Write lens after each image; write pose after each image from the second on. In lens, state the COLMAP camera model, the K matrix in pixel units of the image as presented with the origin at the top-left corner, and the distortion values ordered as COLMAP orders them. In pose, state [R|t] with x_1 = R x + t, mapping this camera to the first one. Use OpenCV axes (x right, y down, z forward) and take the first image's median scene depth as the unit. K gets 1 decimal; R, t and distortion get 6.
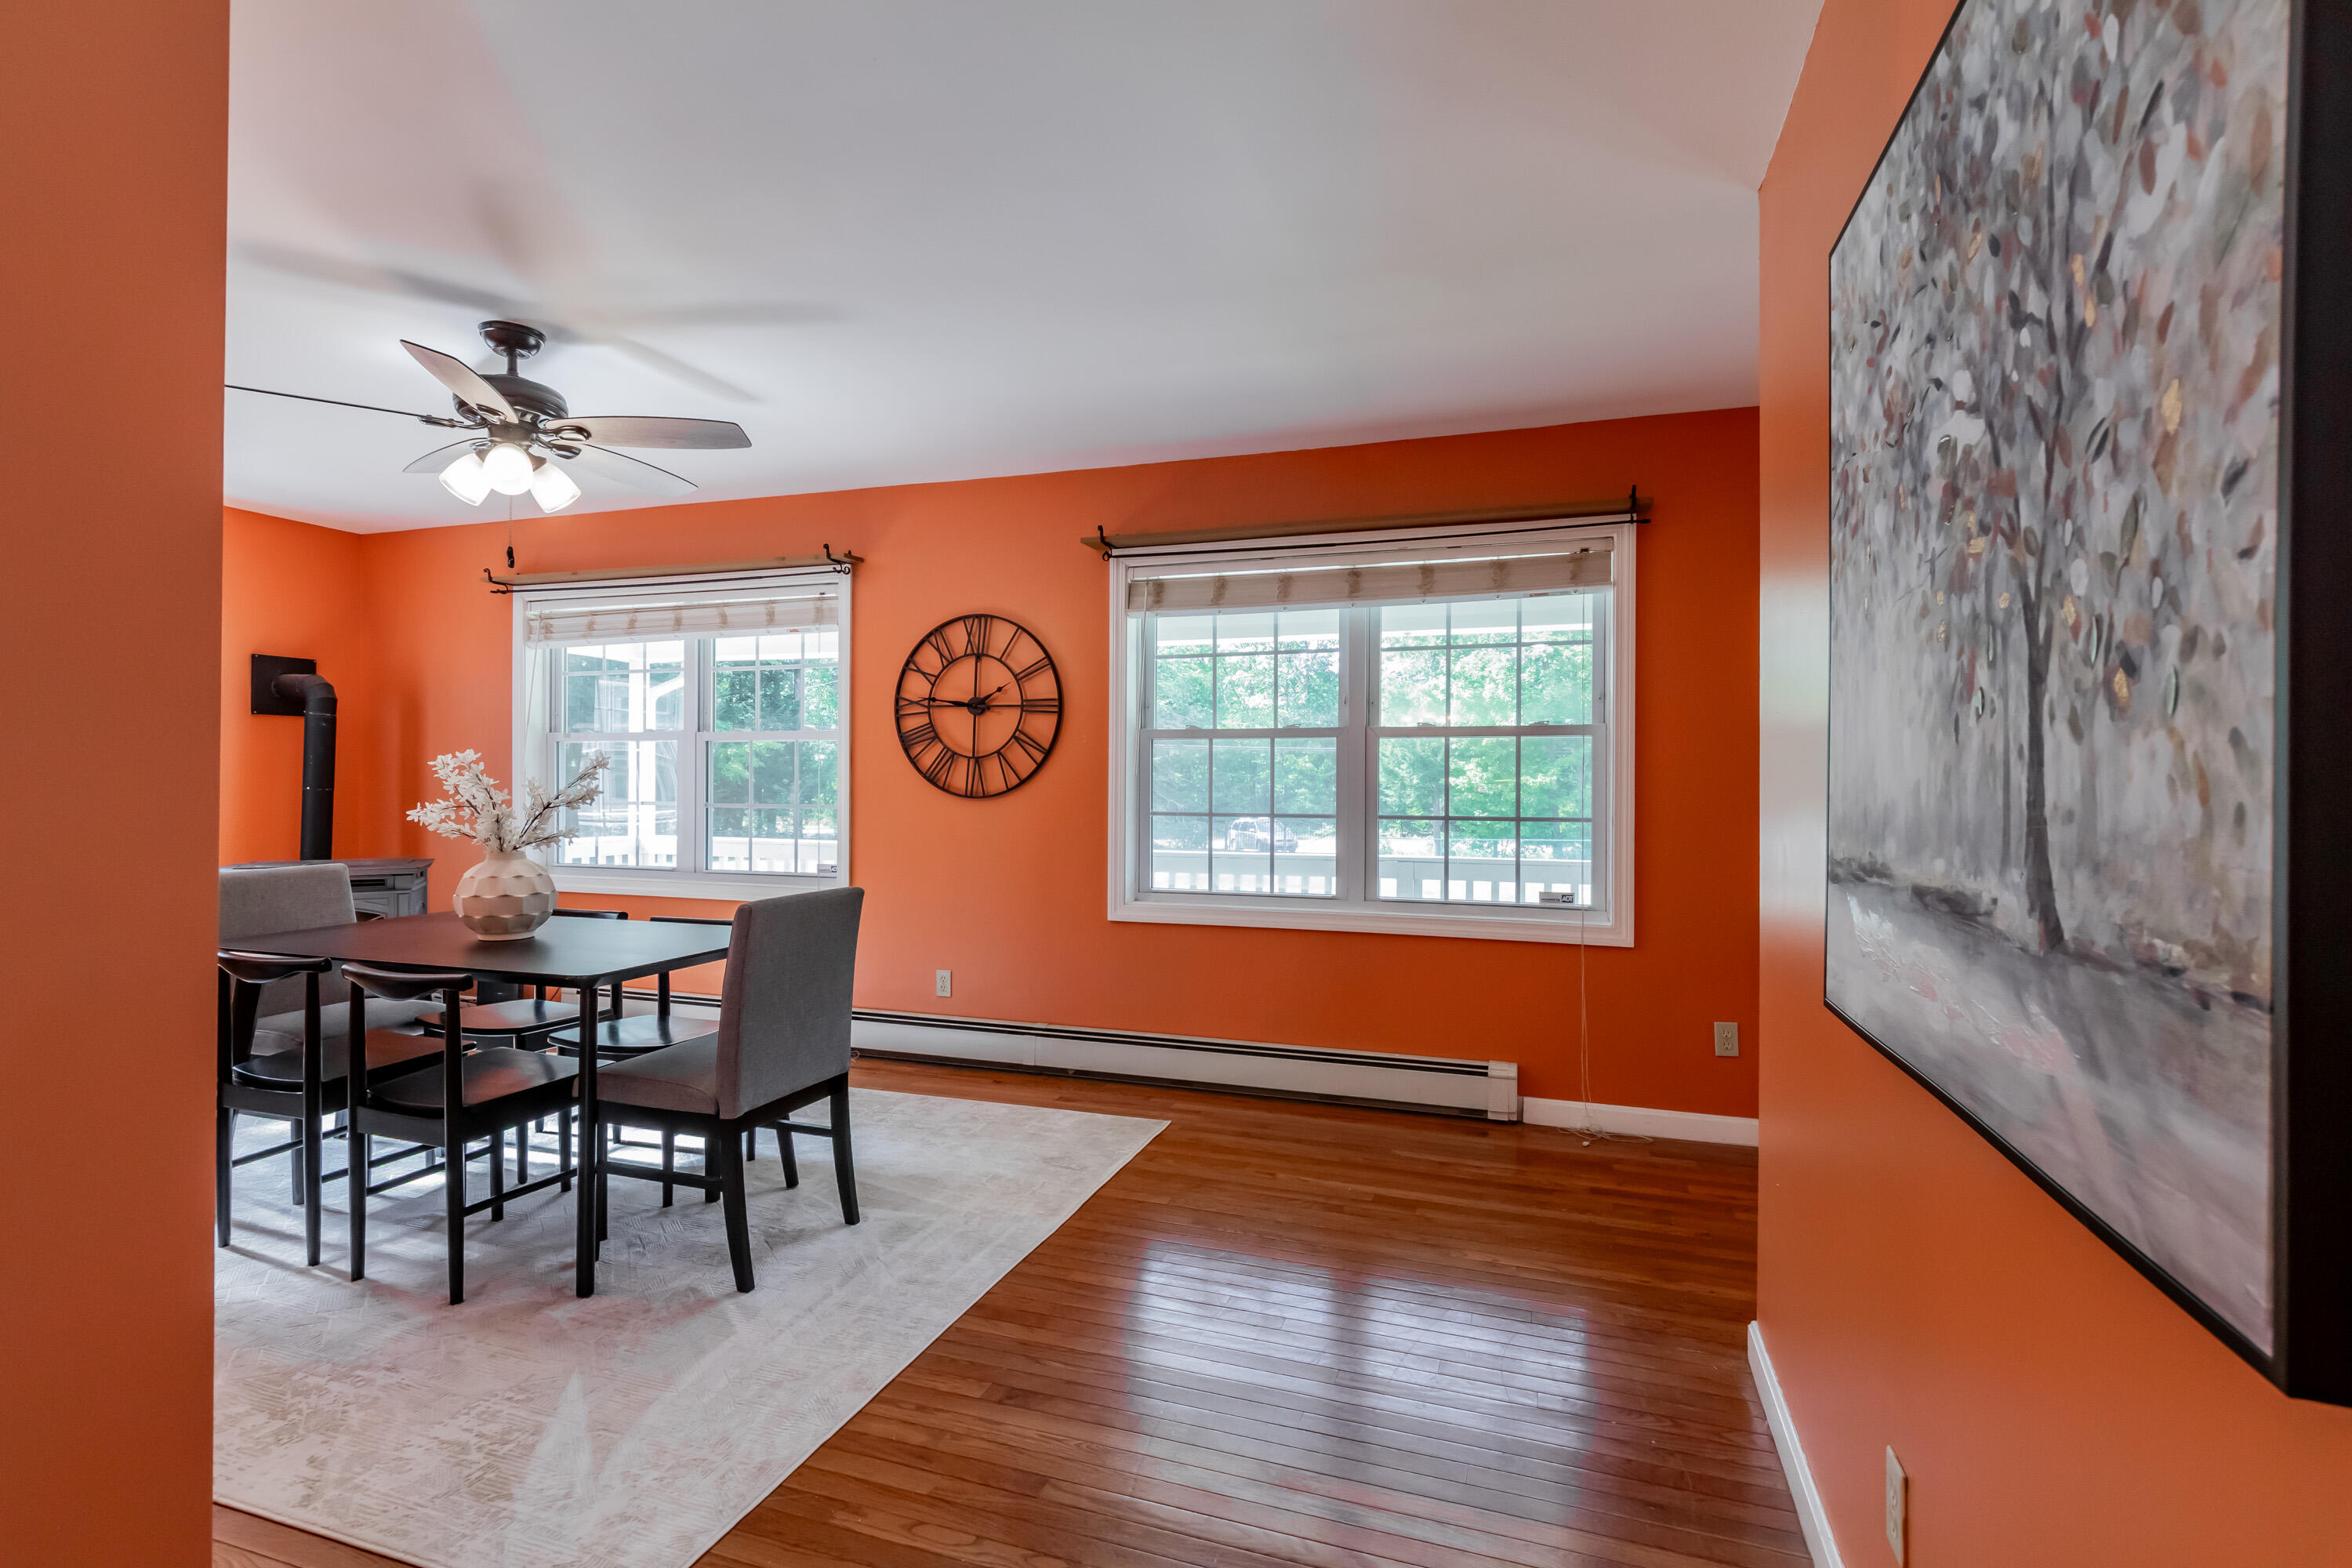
lens RADIAL K [[1096.5, 0, 1173.3], [0, 1096.5, 794.5], [0, 0, 1]] dist [-0.004366, -0.001325]
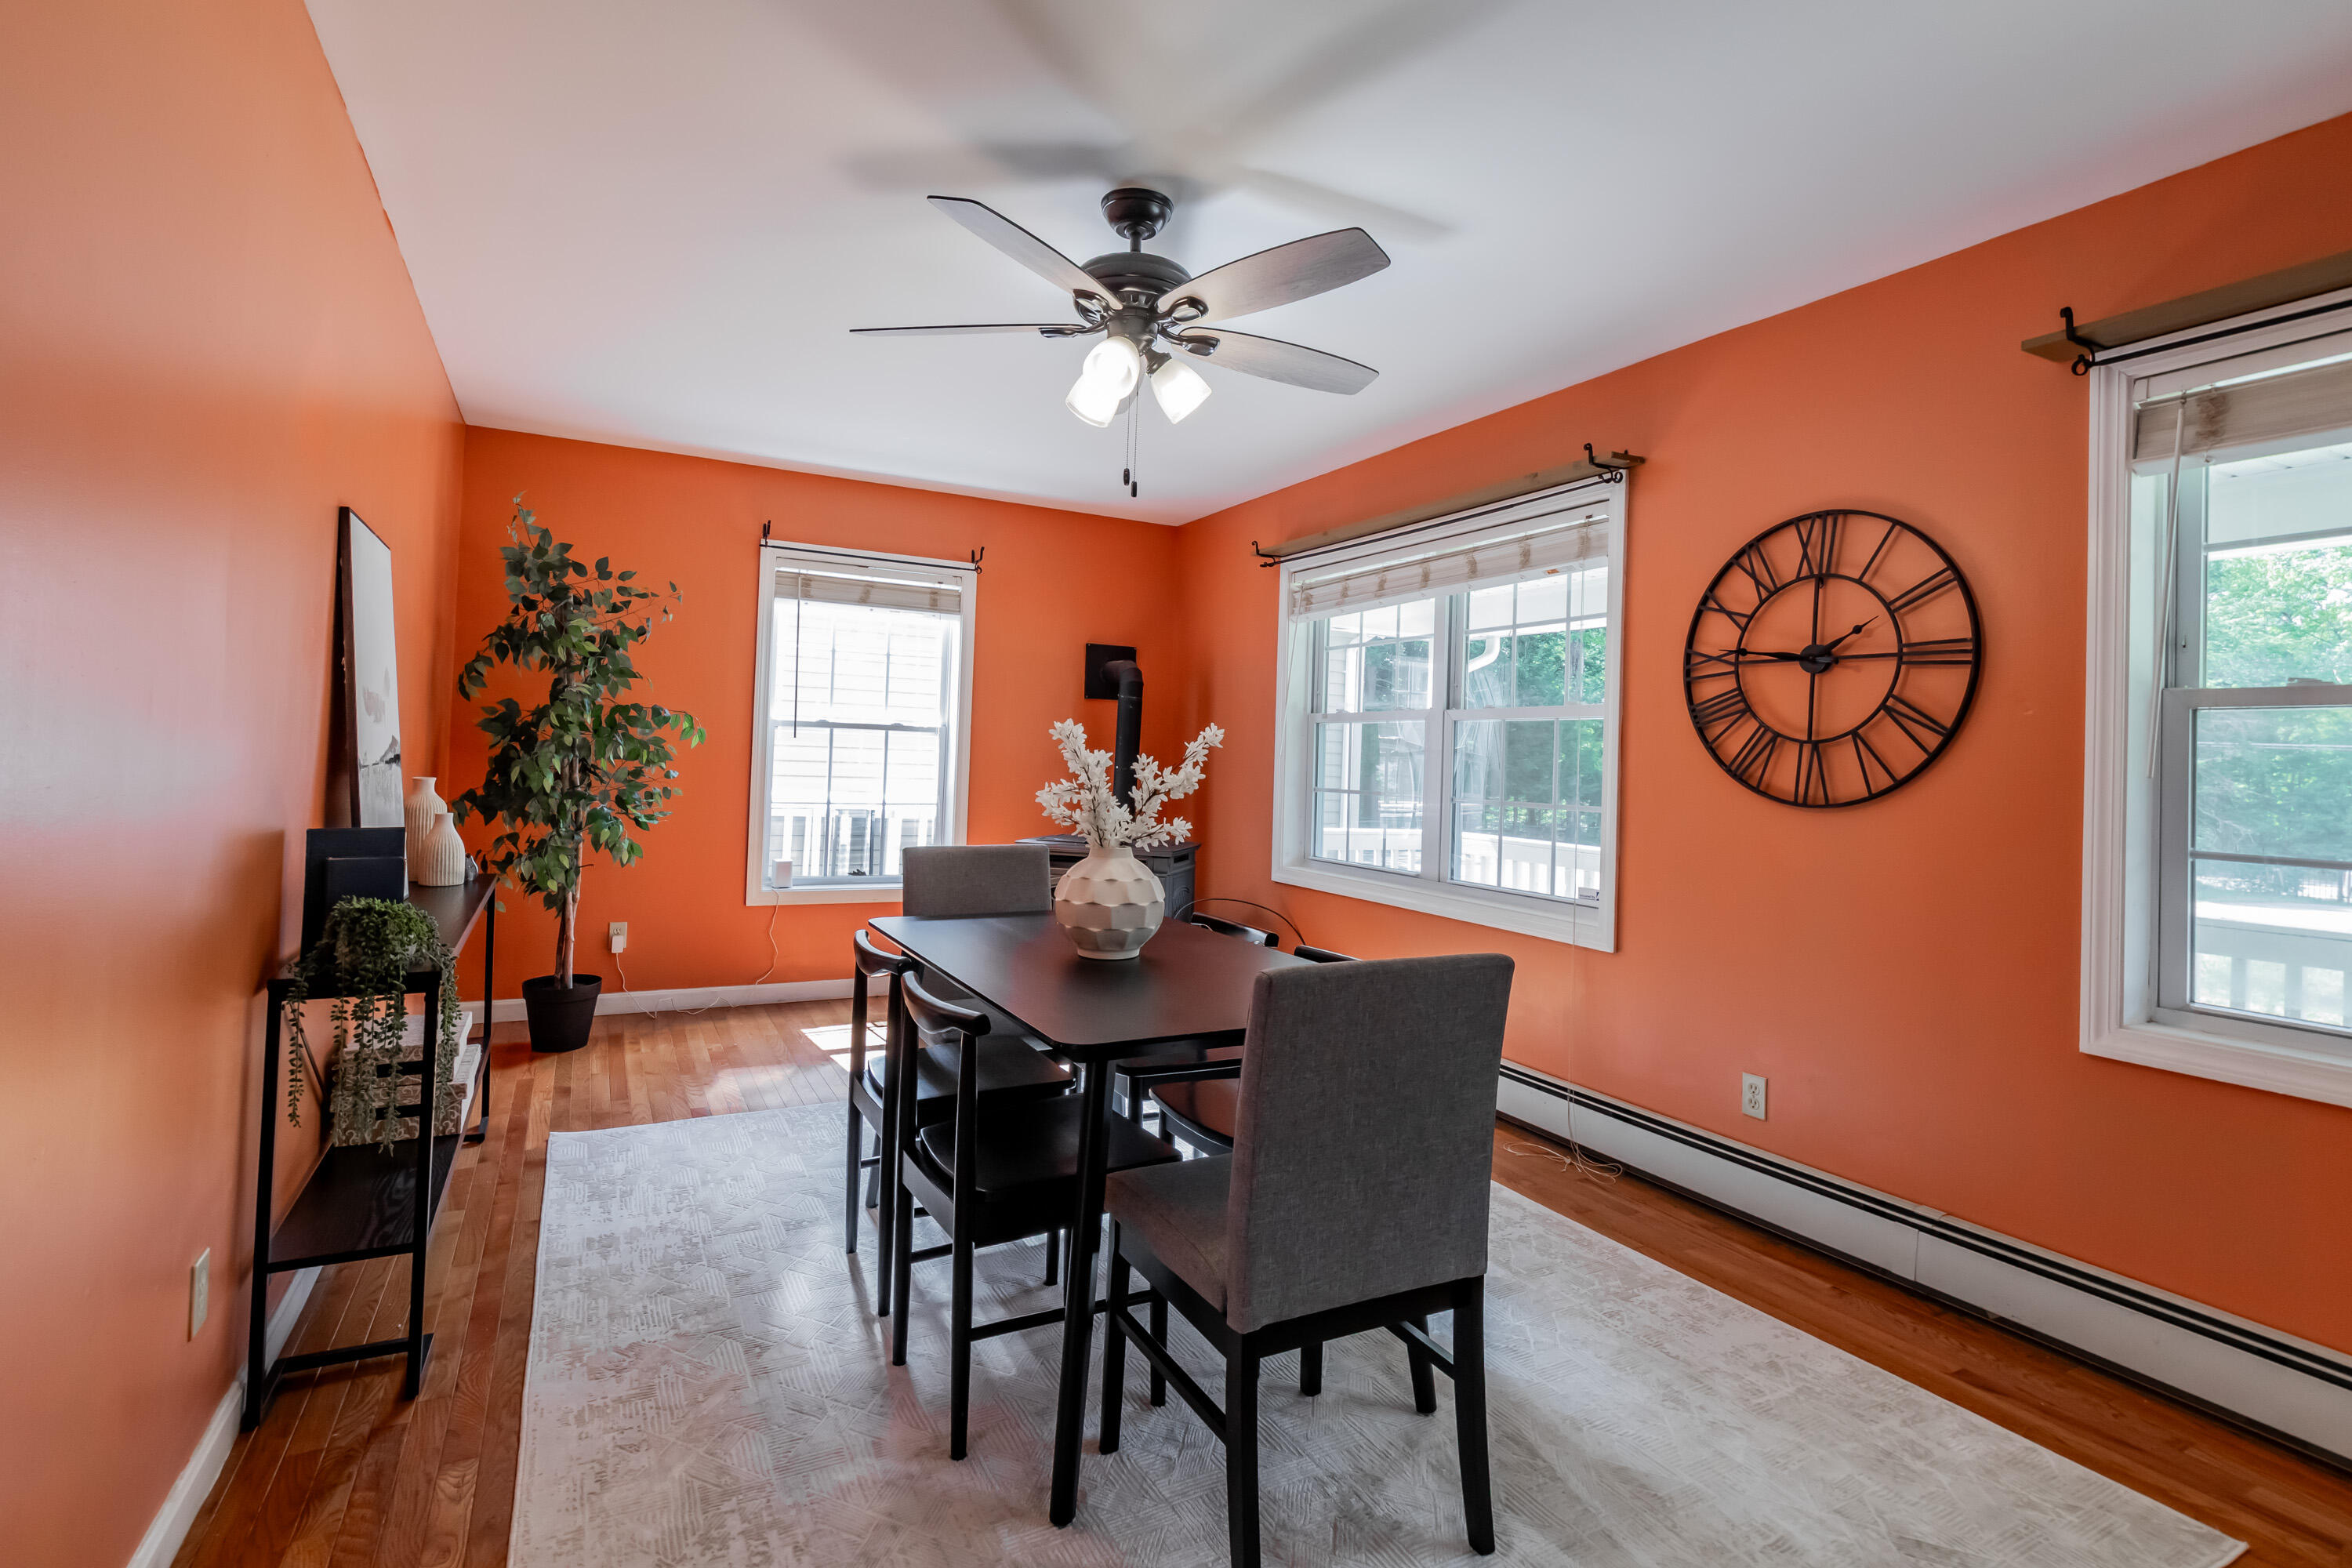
lens RADIAL K [[1124.3, 0, 1181.7], [0, 1124.3, 733.6], [0, 0, 1]] dist [-0.003579, -0.000517]
pose [[0.730117, 0.002633, -0.683317, -0.007105], [-0.037304, 0.998655, -0.036012, -0.002082], [0.682303, 0.051783, 0.729233, 0.293227]]
